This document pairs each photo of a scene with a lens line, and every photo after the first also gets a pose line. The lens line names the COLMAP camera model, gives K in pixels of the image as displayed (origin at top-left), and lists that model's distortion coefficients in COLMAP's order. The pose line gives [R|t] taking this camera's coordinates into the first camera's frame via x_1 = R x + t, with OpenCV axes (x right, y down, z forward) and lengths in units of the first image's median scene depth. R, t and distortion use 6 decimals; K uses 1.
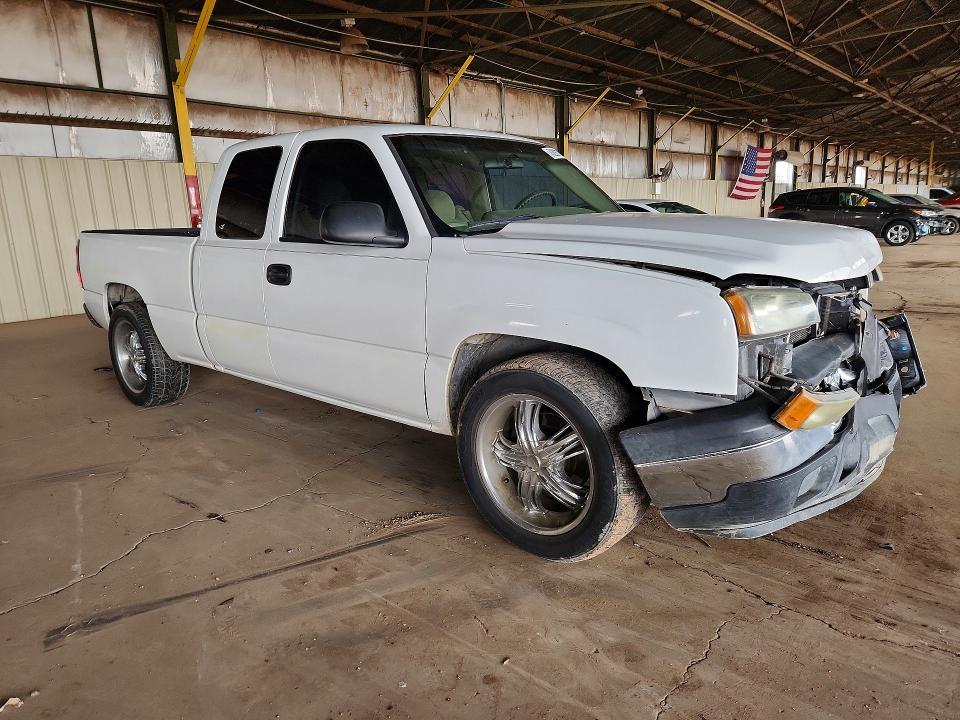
lens RADIAL K [[634.3, 0, 480.0], [0, 634.3, 360.0], [0, 0, 1]] dist [0.065597, -0.050539]
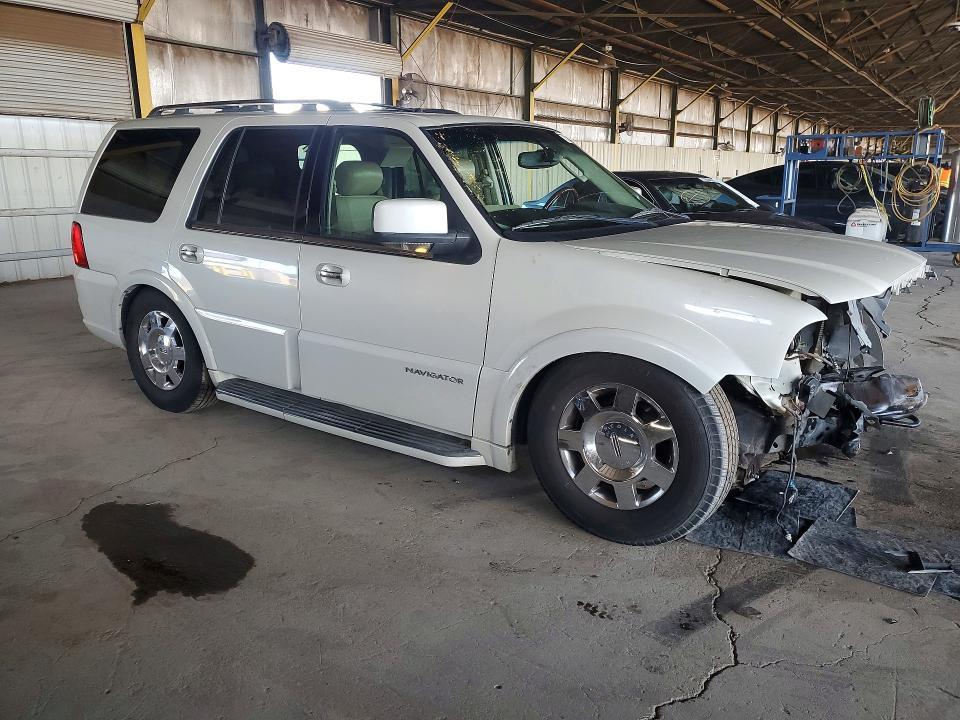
lens RADIAL K [[653.3, 0, 495.1], [0, 653.3, 414.7], [0, 0, 1]] dist [0.036932, 0.000694]
pose [[0.994100, -0.001815, 0.108451, -1.436567], [-0.011739, 0.992187, 0.124207, 0.417755], [-0.107829, -0.124747, 0.986312, -1.593017]]
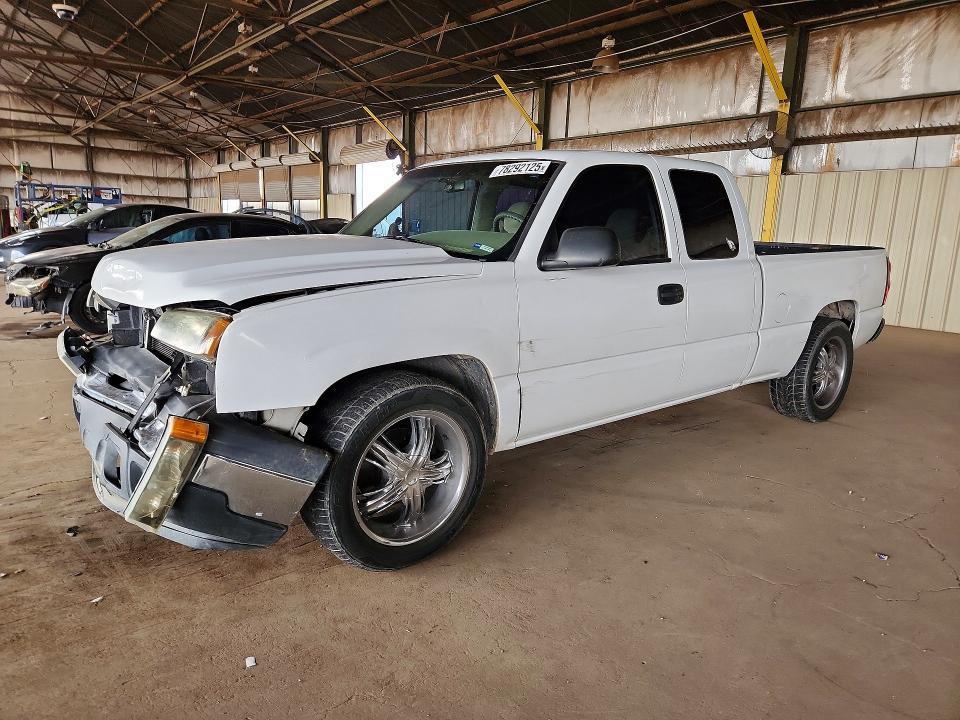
lens RADIAL K [[634.3, 0, 480.0], [0, 634.3, 360.0], [0, 0, 1]] dist [0.065597, -0.050539]
pose [[-0.162199, 0.236704, -0.957947, 0.315864], [-0.241774, 0.931677, 0.271150, -0.097944], [0.956680, 0.275587, -0.093889, 0.352352]]
